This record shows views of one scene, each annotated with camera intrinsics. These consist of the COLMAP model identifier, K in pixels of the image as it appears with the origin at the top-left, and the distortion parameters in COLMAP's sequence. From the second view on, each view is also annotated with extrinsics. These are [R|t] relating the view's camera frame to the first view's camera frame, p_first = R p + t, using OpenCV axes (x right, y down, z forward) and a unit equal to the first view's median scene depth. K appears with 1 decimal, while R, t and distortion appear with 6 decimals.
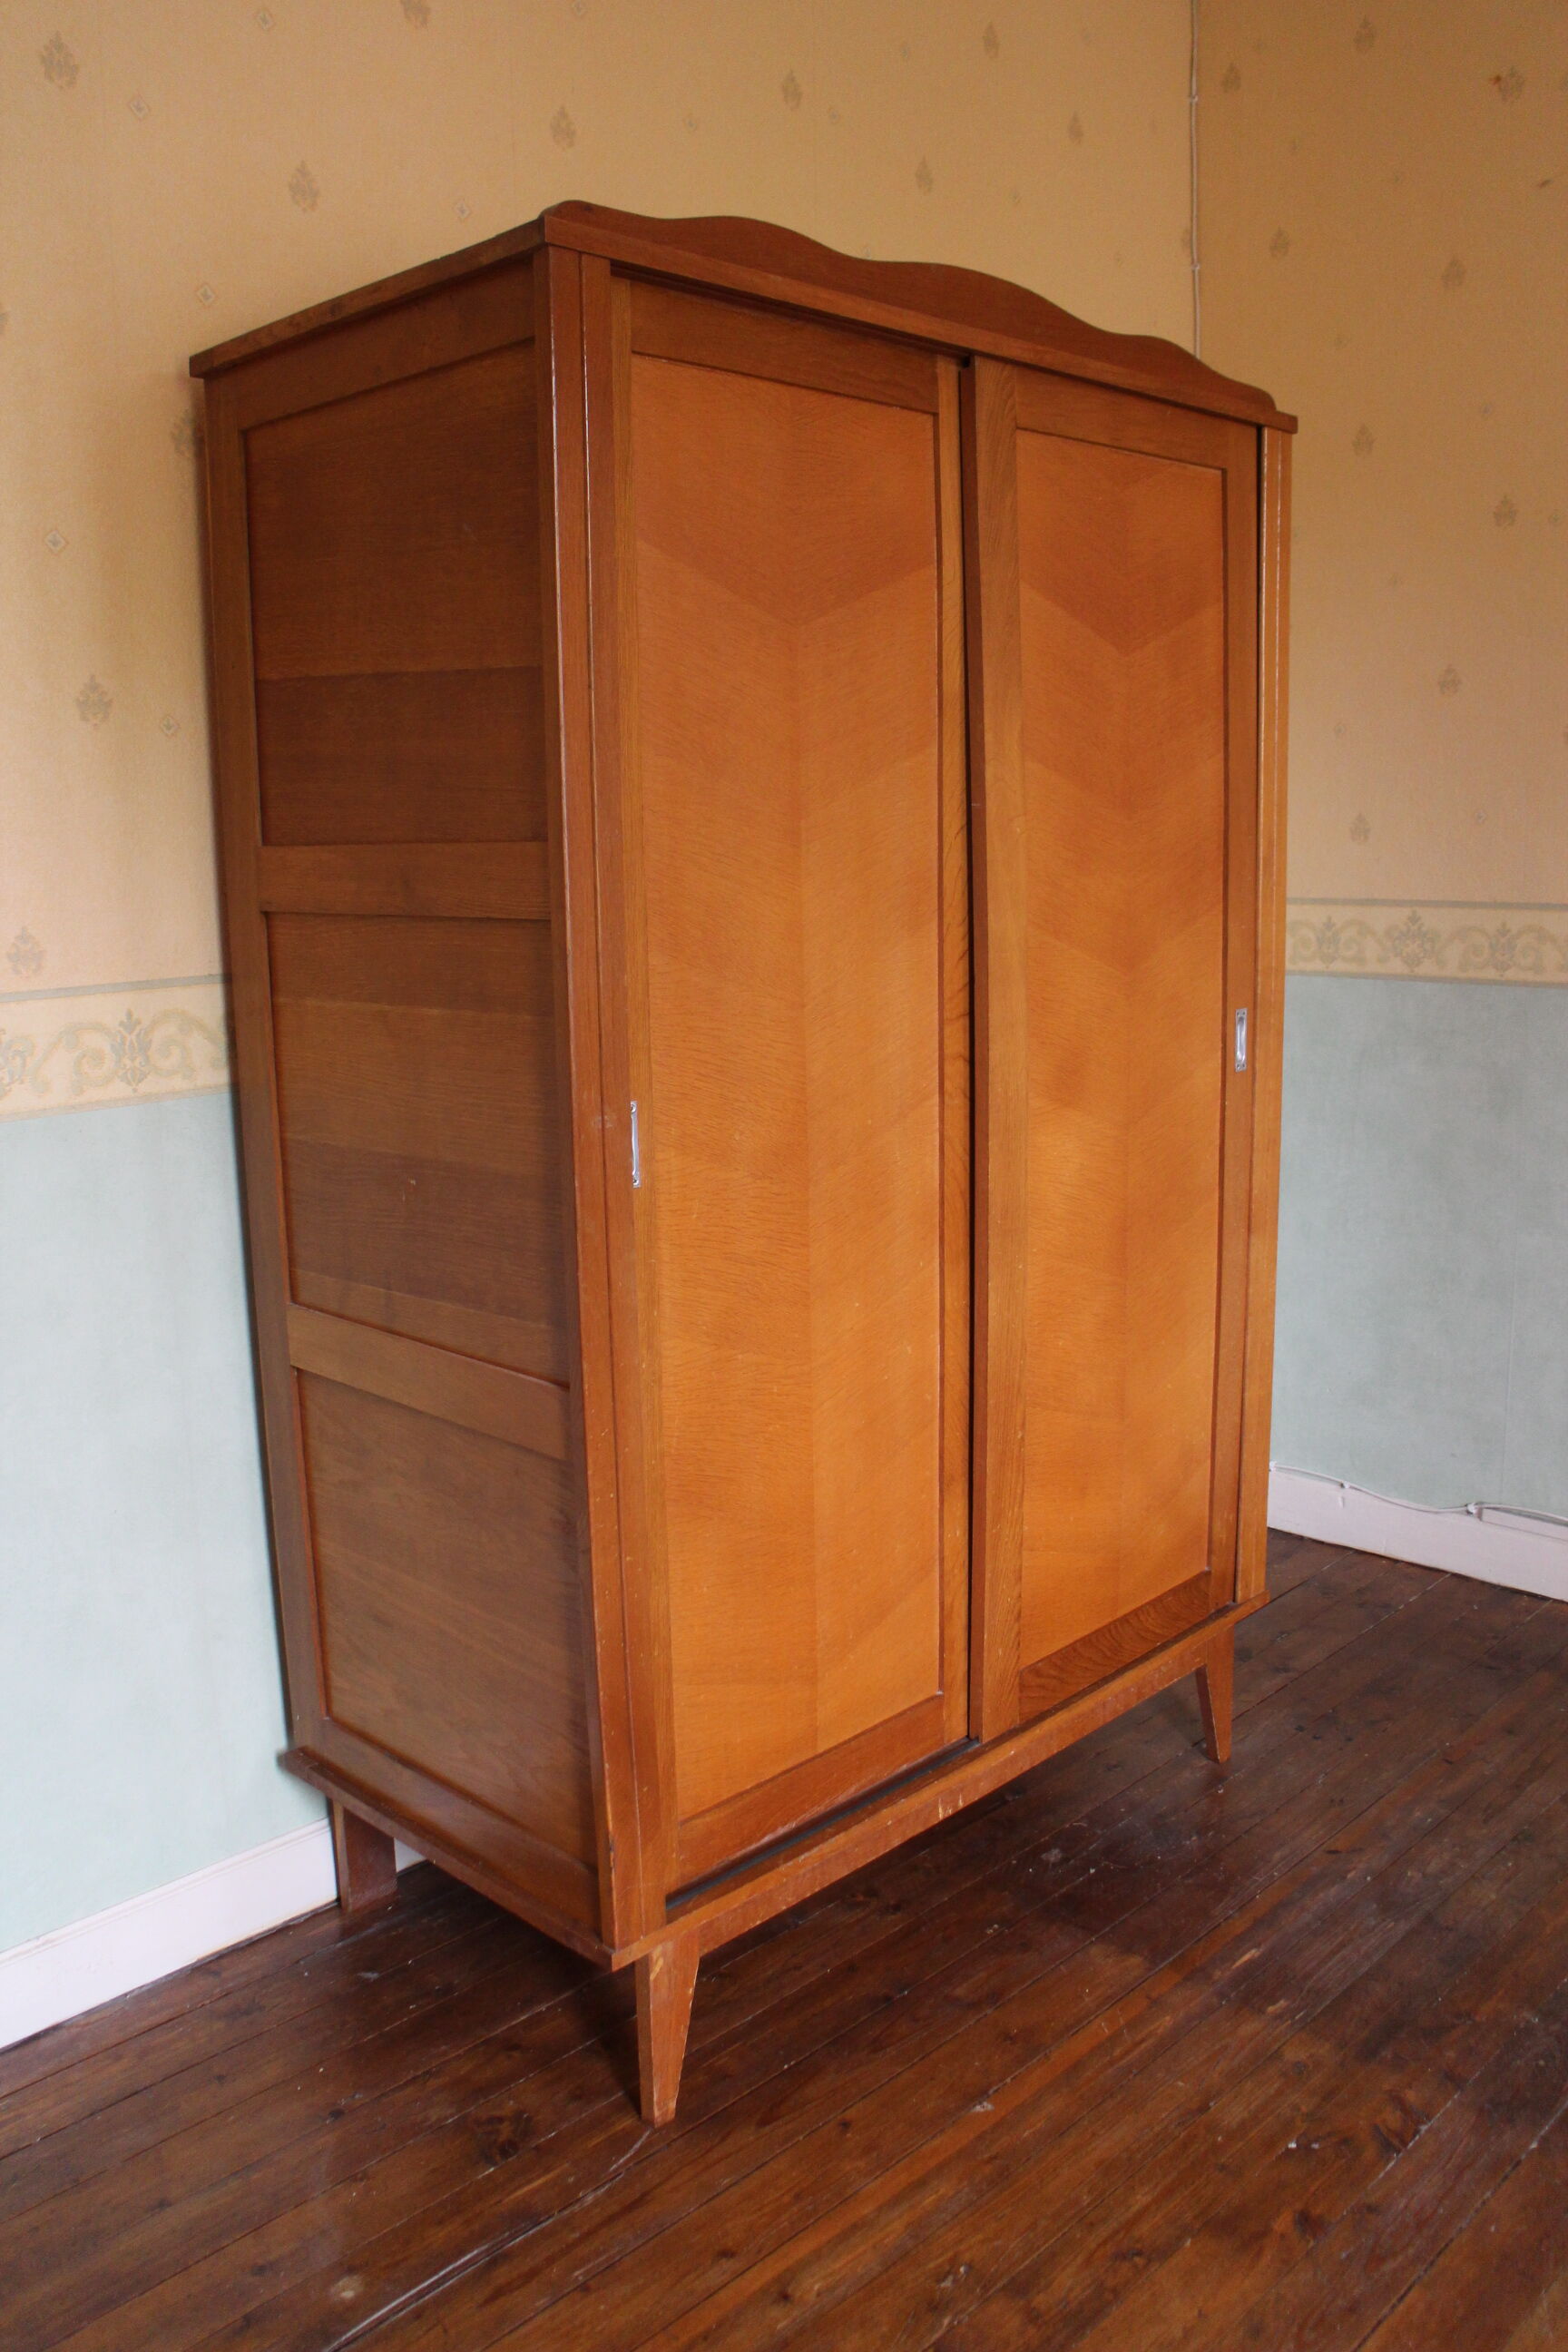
lens RADIAL K [[1941.5, 0, 791.0], [0, 1941.5, 1202.6], [0, 0, 1]] dist [-0.170256, 0.131531]
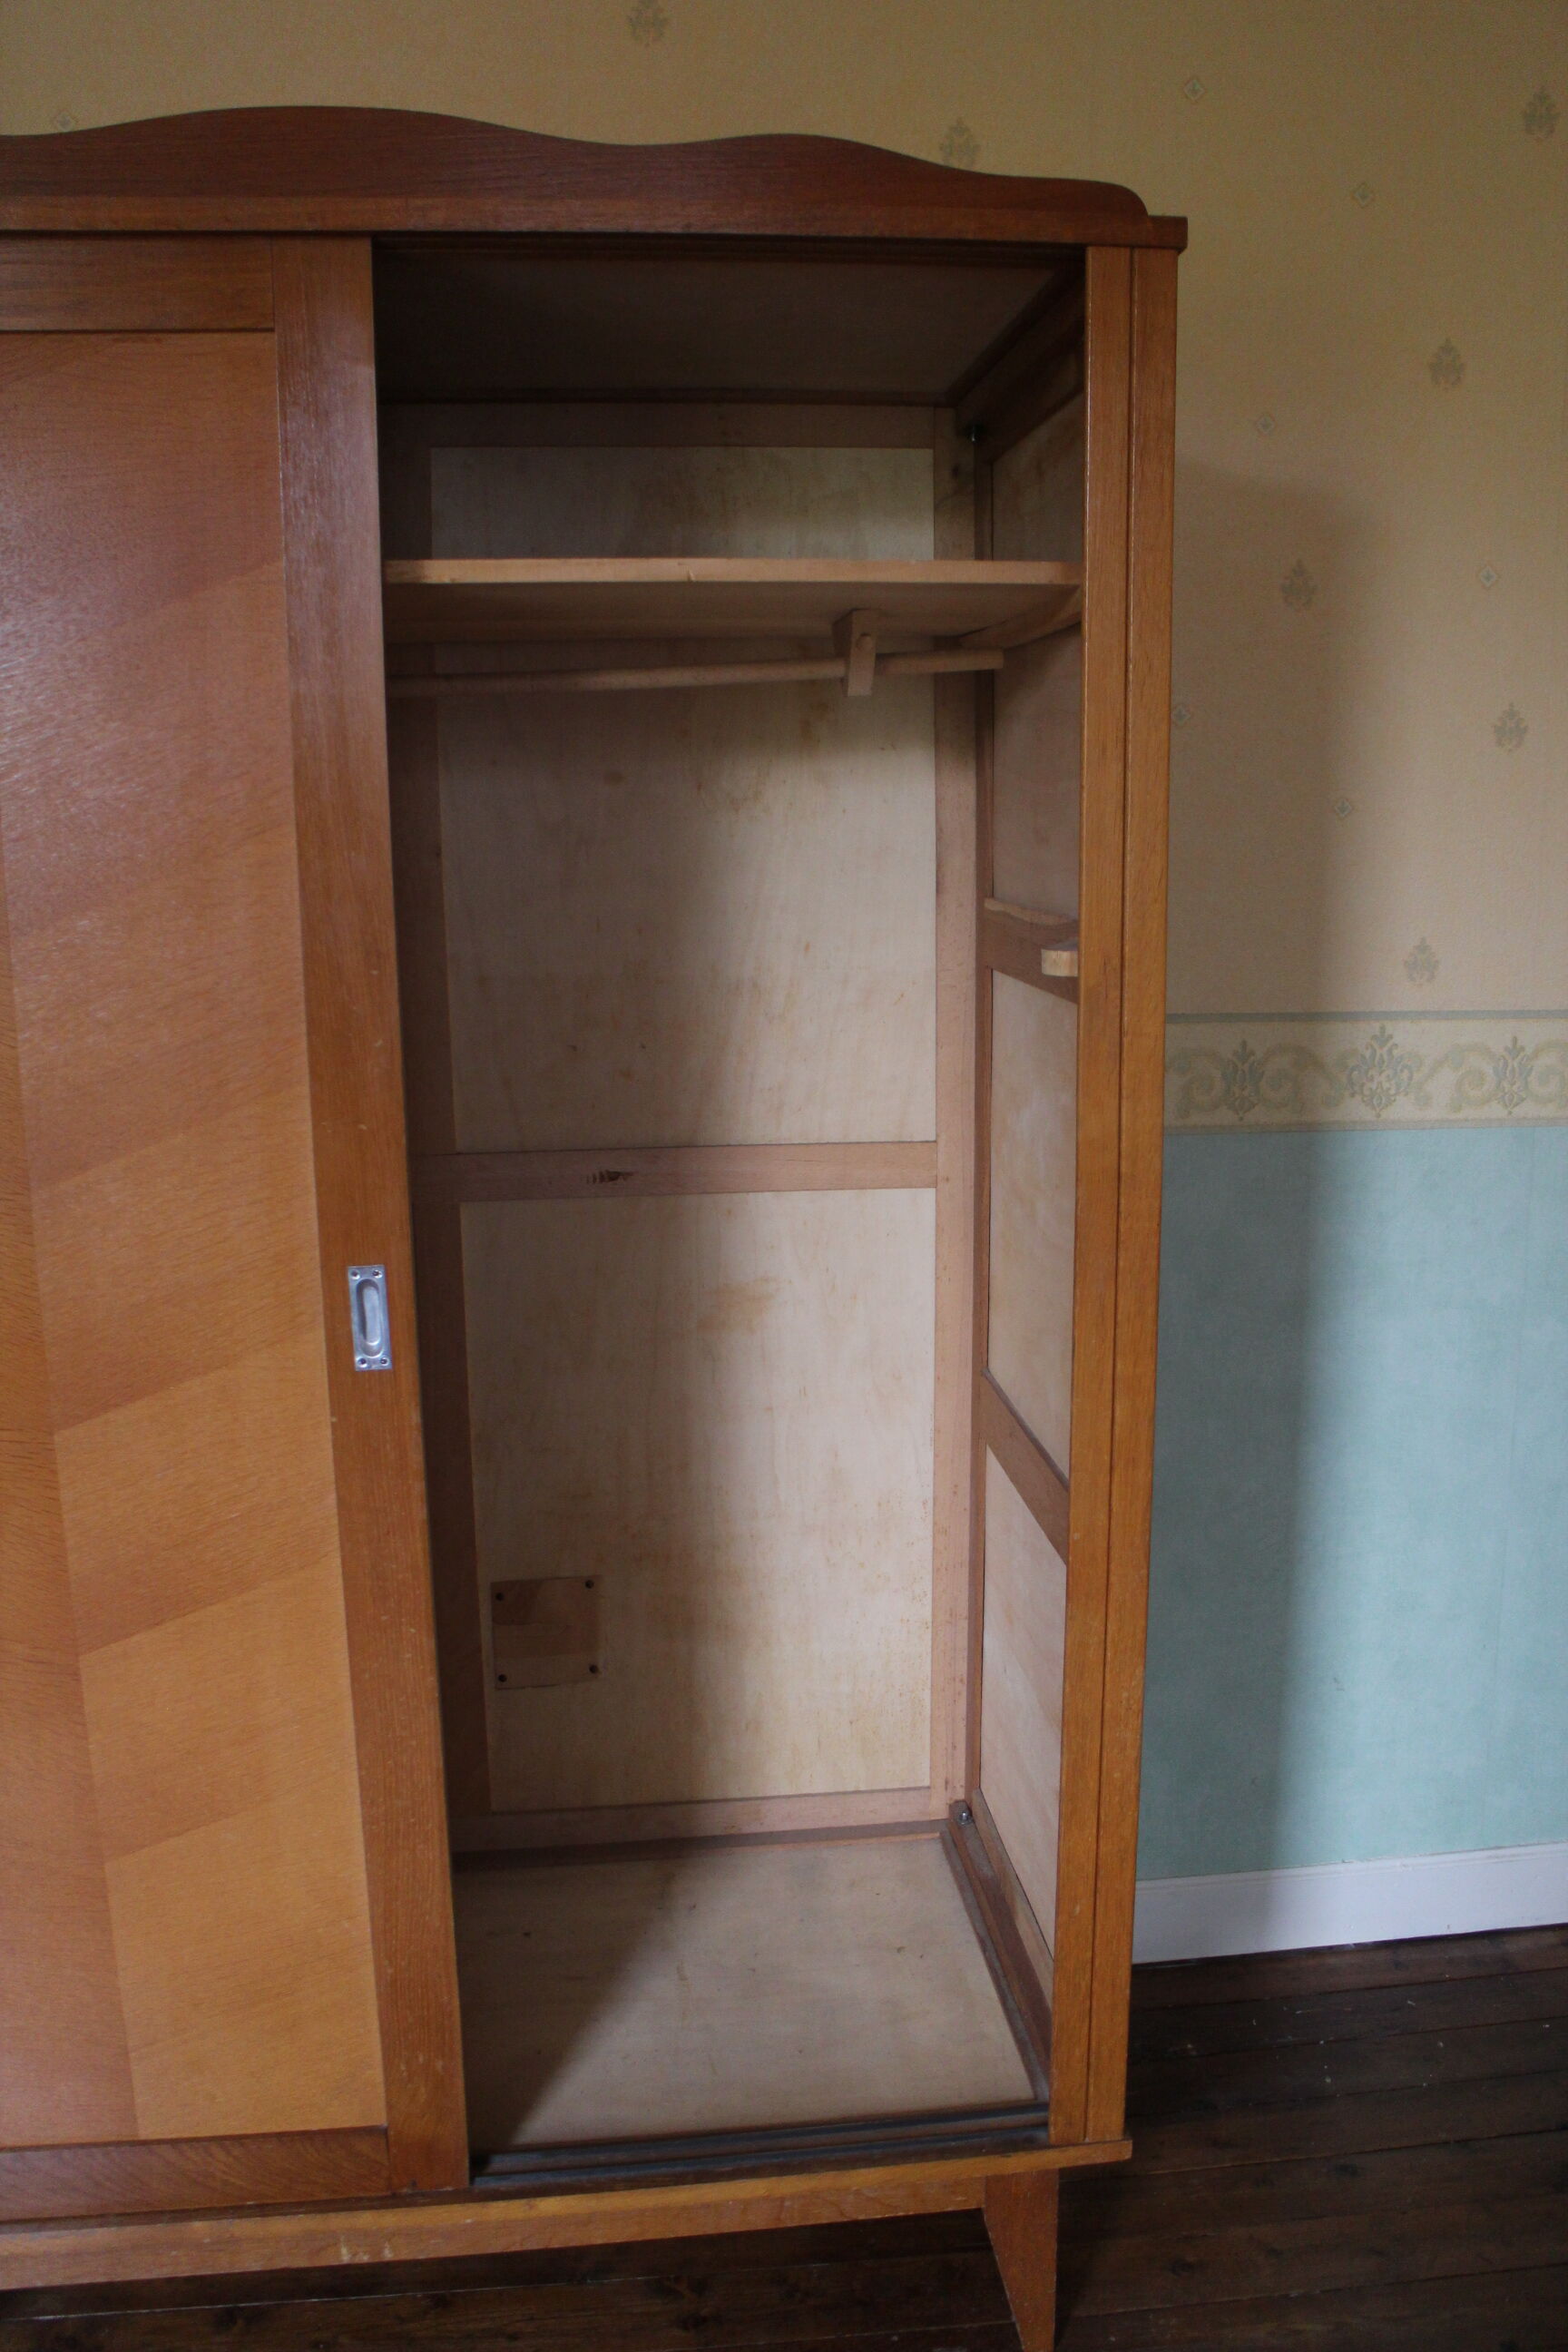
lens RADIAL K [[1902.7, 0, 794.7], [0, 1902.7, 1204.1], [0, 0, 1]] dist [-0.163354, 0.122545]
pose [[0.777593, 0.138819, -0.613252, 0.634675], [-0.127181, 0.989889, 0.062812, -0.164513], [0.615771, 0.029152, 0.787386, 0.574098]]
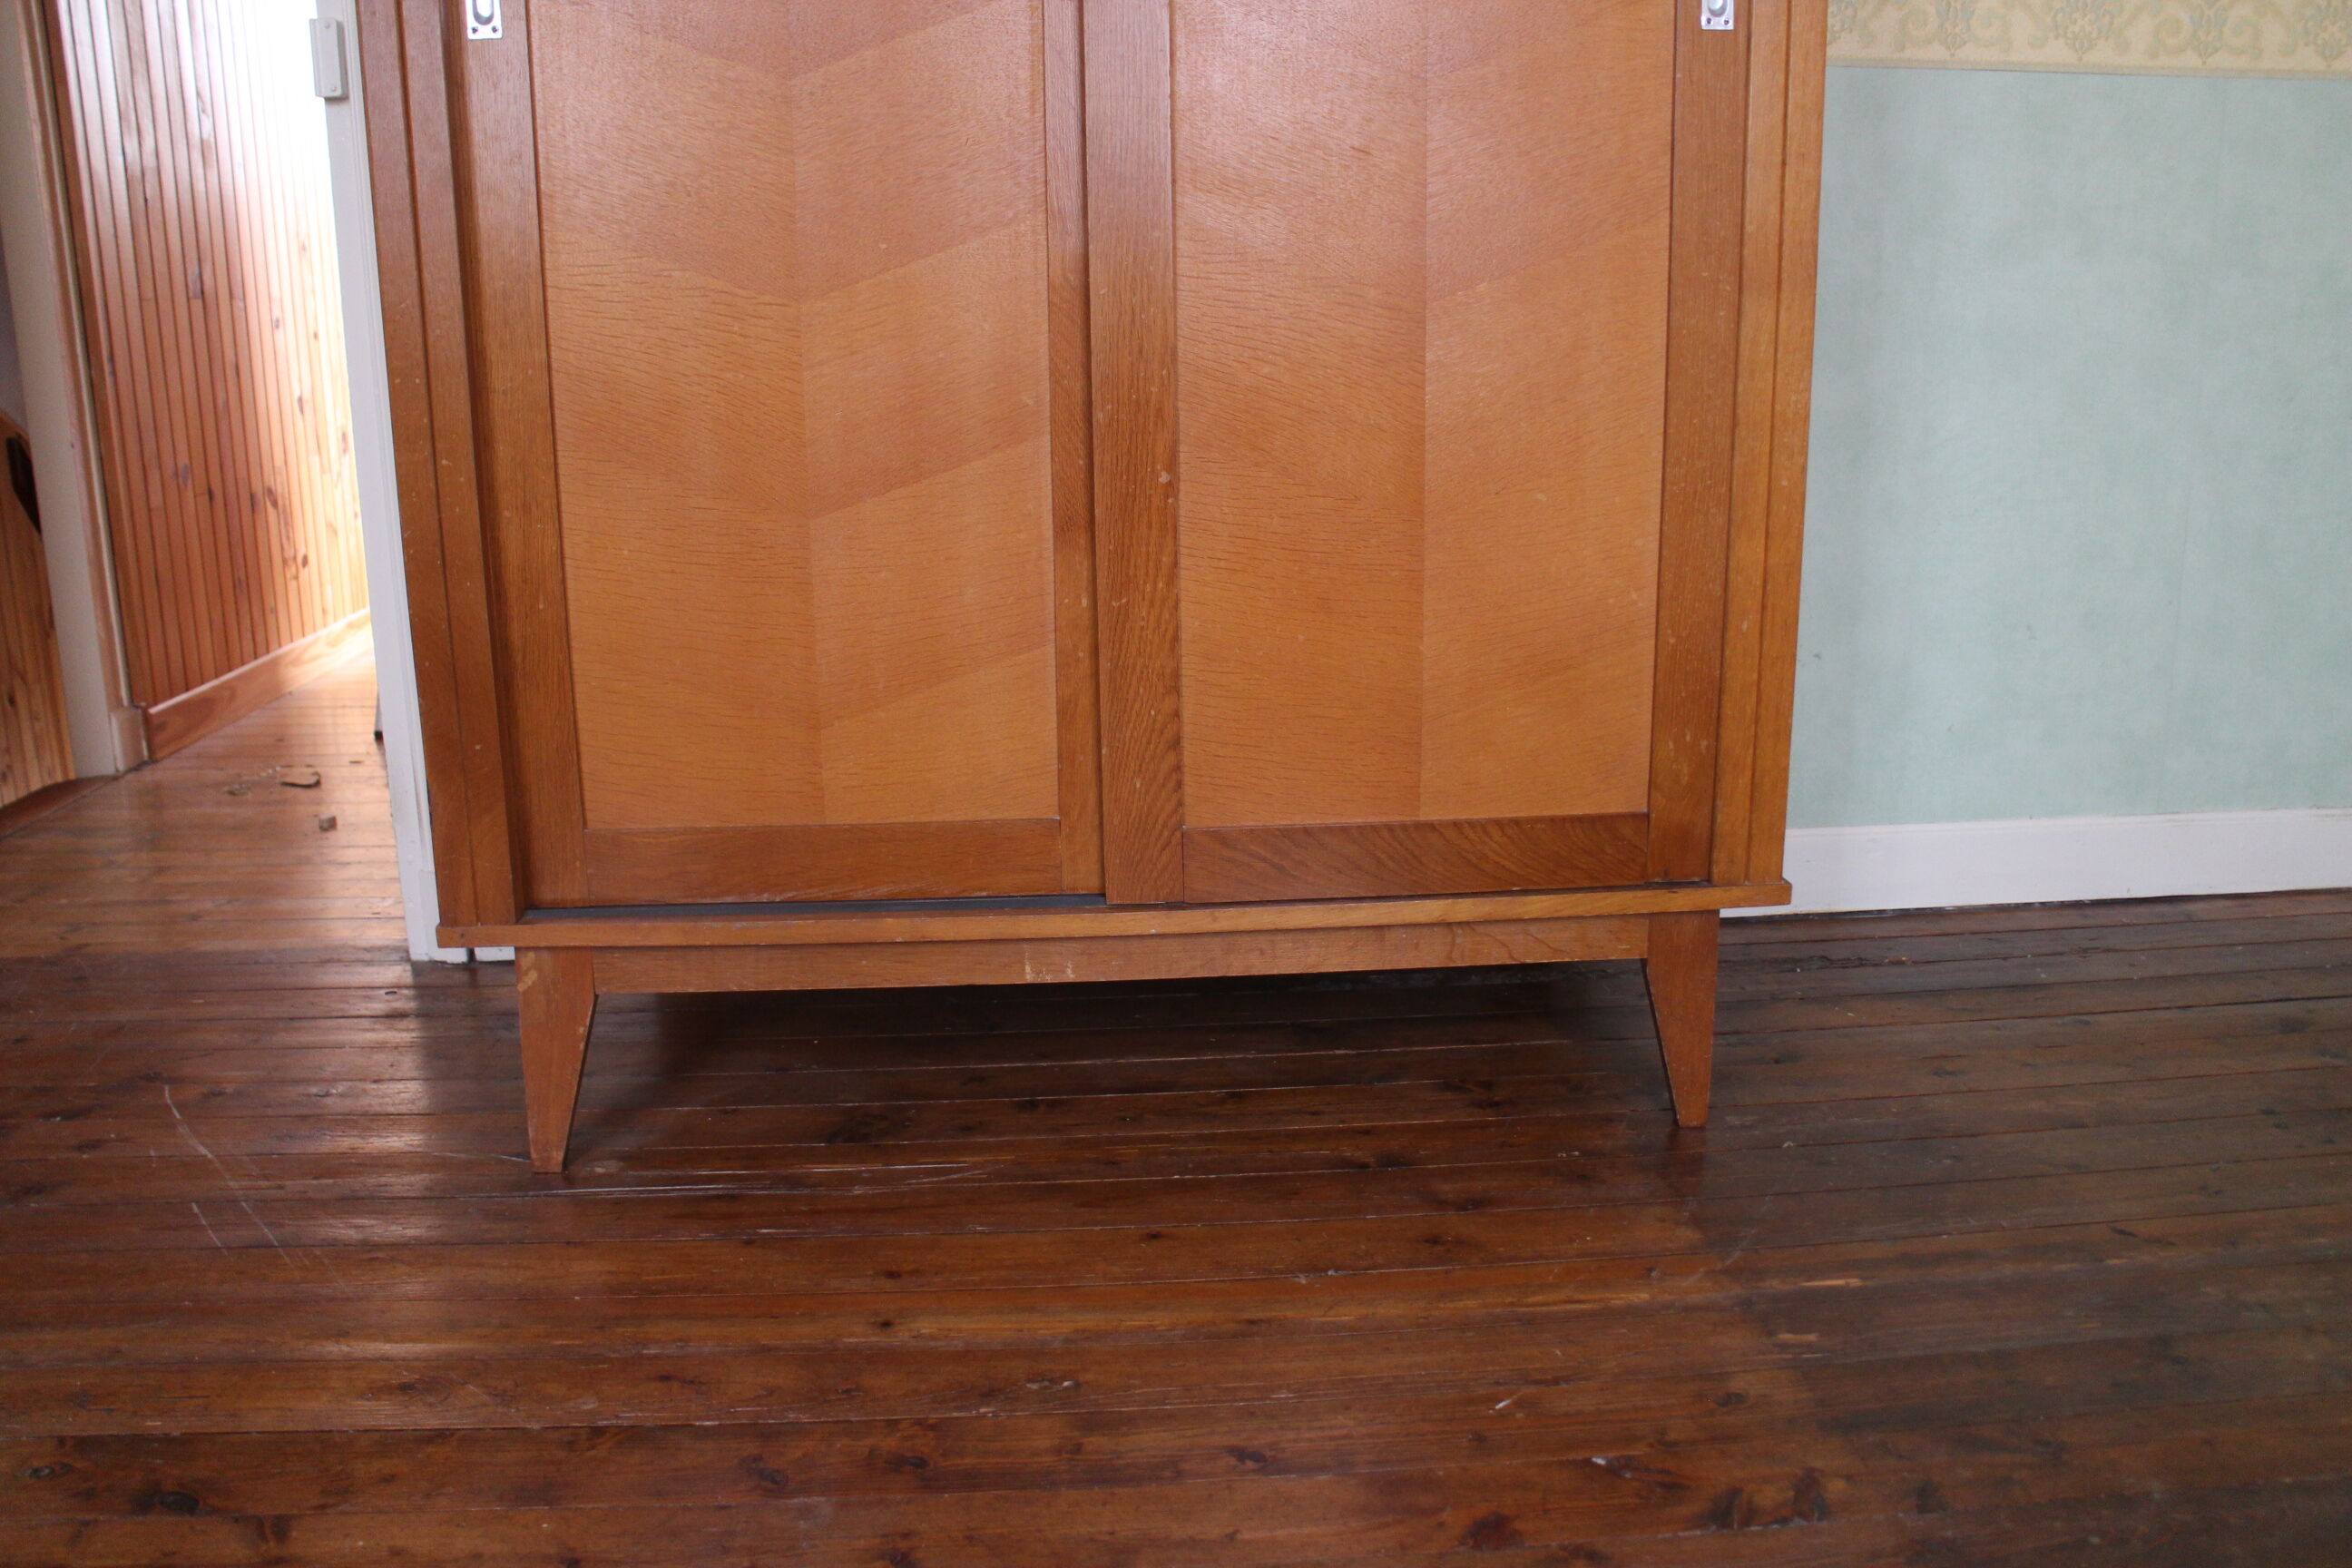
lens RADIAL K [[1902.7, 0, 1226.1], [0, 1902.7, 783.2], [0, 0, 1]] dist [-0.163354, 0.122545]
pose [[0.759202, 0.168034, -0.628791, 0.644459], [-0.137449, 0.985703, 0.097458, 0.171327], [0.636177, 0.012436, 0.771443, 0.496641]]
